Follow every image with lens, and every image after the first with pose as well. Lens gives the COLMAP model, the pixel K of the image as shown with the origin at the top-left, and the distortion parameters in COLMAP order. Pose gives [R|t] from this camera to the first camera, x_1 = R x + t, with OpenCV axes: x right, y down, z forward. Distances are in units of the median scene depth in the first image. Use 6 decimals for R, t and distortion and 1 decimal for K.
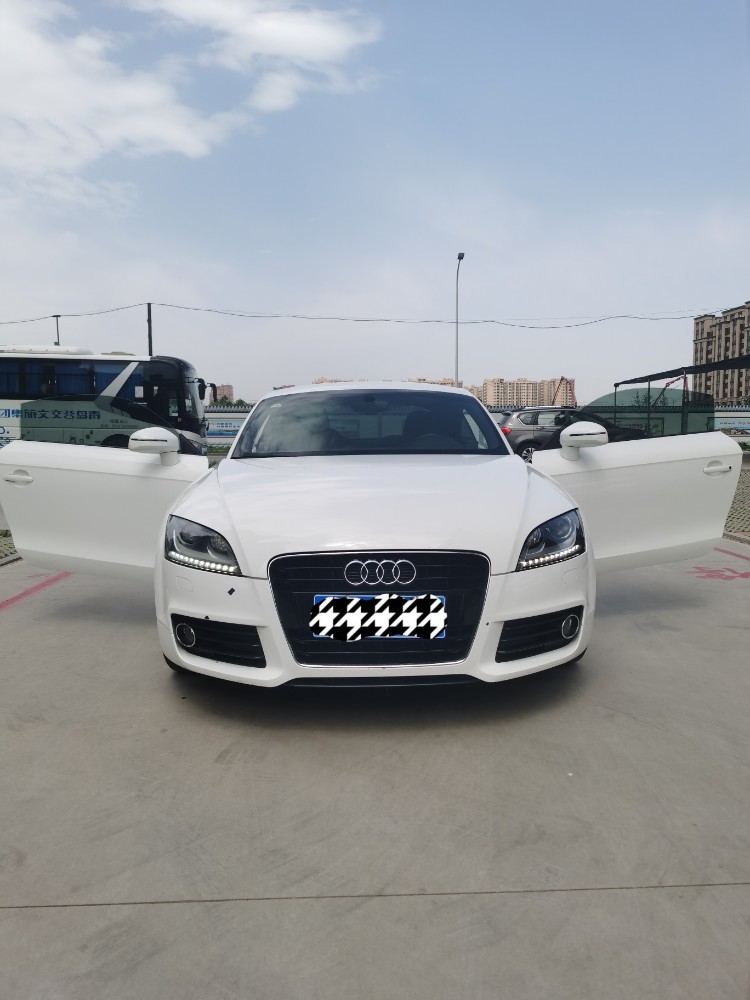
lens RADIAL K [[767.9, 0, 375.0], [0, 767.9, 500.0], [0, 0, 1]] dist [0.075407, -0.109976]
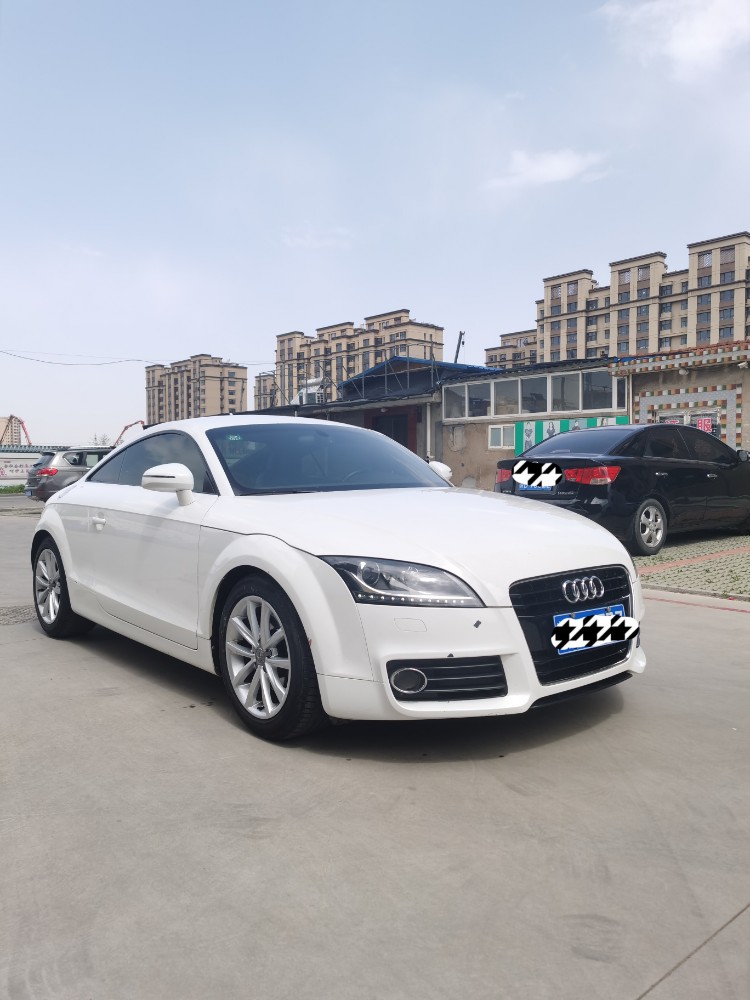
lens RADIAL K [[767.9, 0, 375.0], [0, 767.9, 500.0], [0, 0, 1]] dist [0.075407, -0.109976]
pose [[0.780882, -0.024350, 0.624203, -0.865466], [0.058483, 0.997701, -0.034243, -0.012846], [-0.621935, 0.063245, 0.780511, 0.293448]]
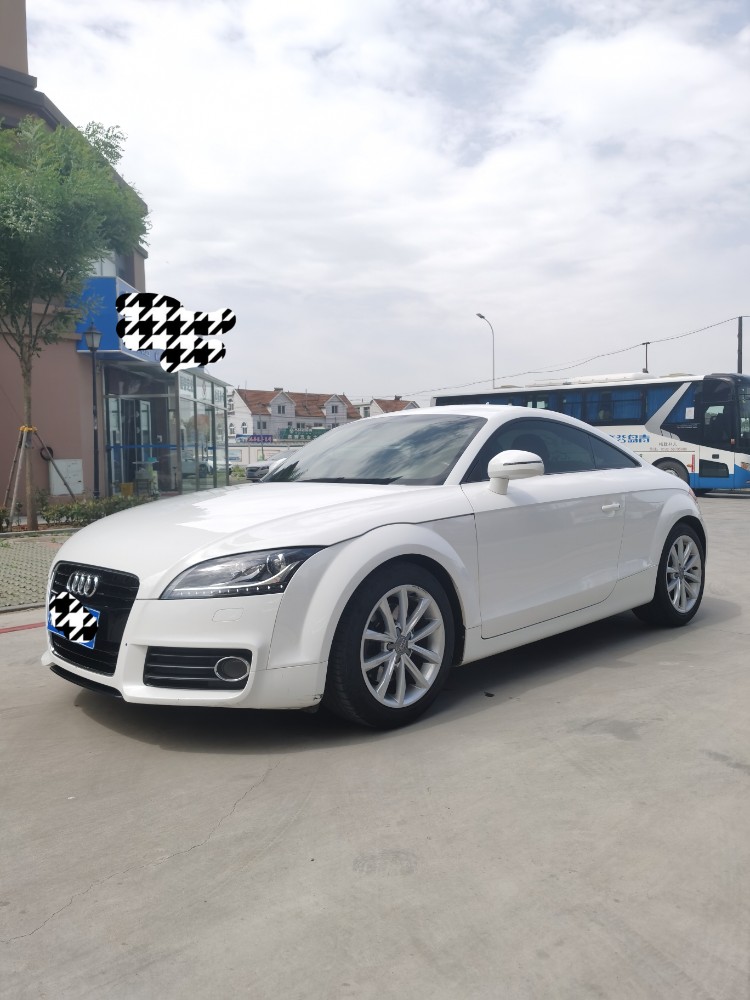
lens RADIAL K [[766.2, 0, 373.0], [0, 766.2, 475.8], [0, 0, 1]] dist [0.110000, -0.101388]
pose [[0.674109, 0.011409, -0.738543, 1.105347], [-0.055188, 0.997864, -0.034957, -0.050569], [0.736567, 0.064324, 0.673299, 0.486281]]
